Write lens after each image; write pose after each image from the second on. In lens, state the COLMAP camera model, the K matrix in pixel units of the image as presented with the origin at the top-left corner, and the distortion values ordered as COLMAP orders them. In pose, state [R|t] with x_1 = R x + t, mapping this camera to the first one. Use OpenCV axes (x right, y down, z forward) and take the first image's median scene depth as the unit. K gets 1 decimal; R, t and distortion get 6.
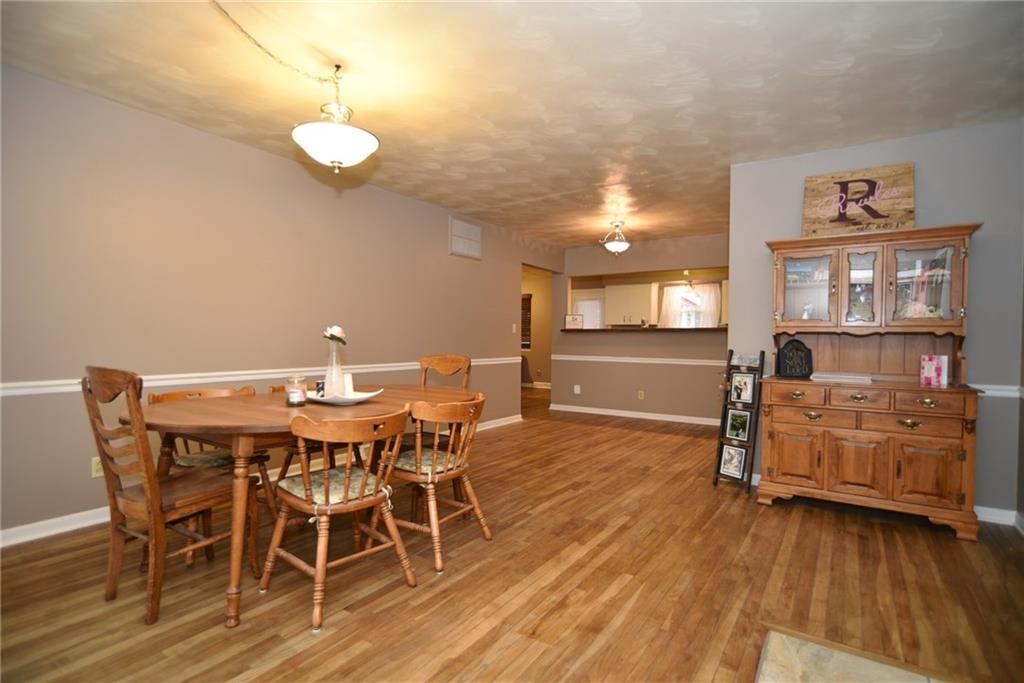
lens RADIAL K [[502.8, 0, 511.3], [0, 502.8, 346.2], [0, 0, 1]] dist [-0.023642, 0.018091]
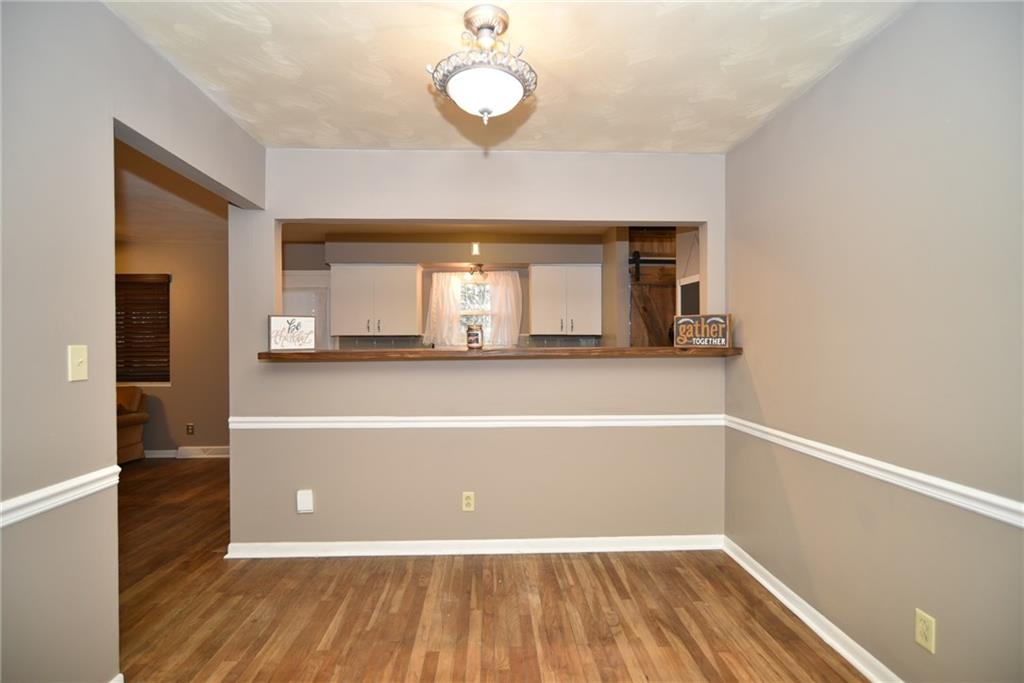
lens RADIAL K [[502.8, 0, 511.3], [0, 502.8, 346.2], [0, 0, 1]] dist [-0.023642, 0.018091]
pose [[0.807265, -0.015020, 0.589999, 0.083131], [0.021986, 0.999748, -0.004631, -0.091046], [-0.589780, 0.016710, 0.807391, 1.625856]]
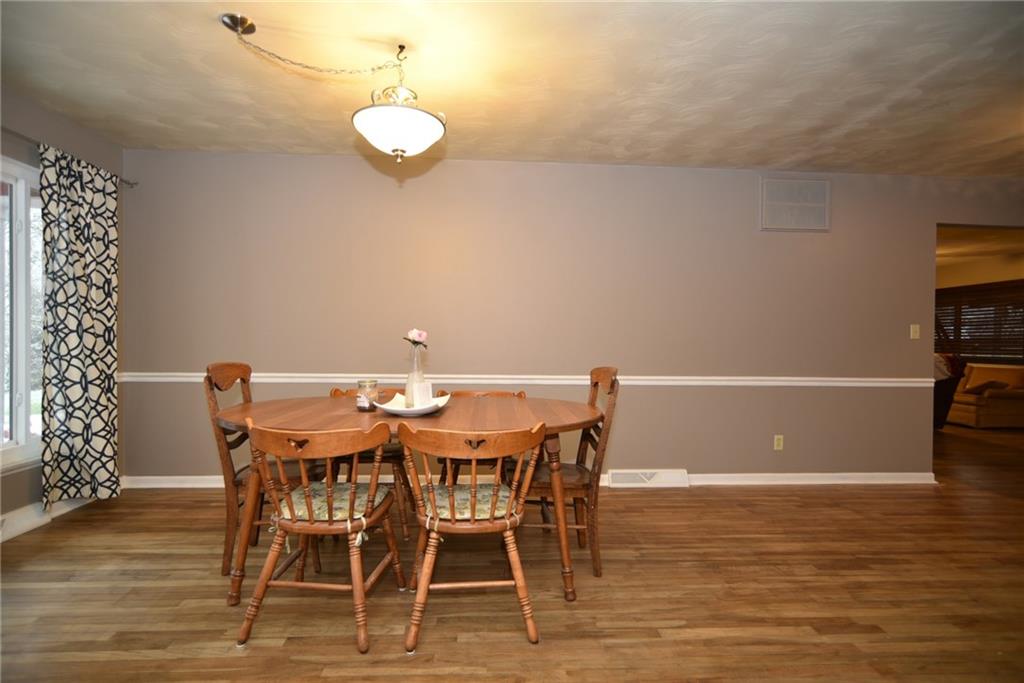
lens RADIAL K [[502.8, 0, 511.3], [0, 502.8, 346.2], [0, 0, 1]] dist [-0.023642, 0.018091]
pose [[0.607514, 0.002722, -0.794304, 0.468240], [-0.019092, 0.999755, -0.011176, -0.001709], [0.794080, 0.021954, 0.607417, 0.563483]]
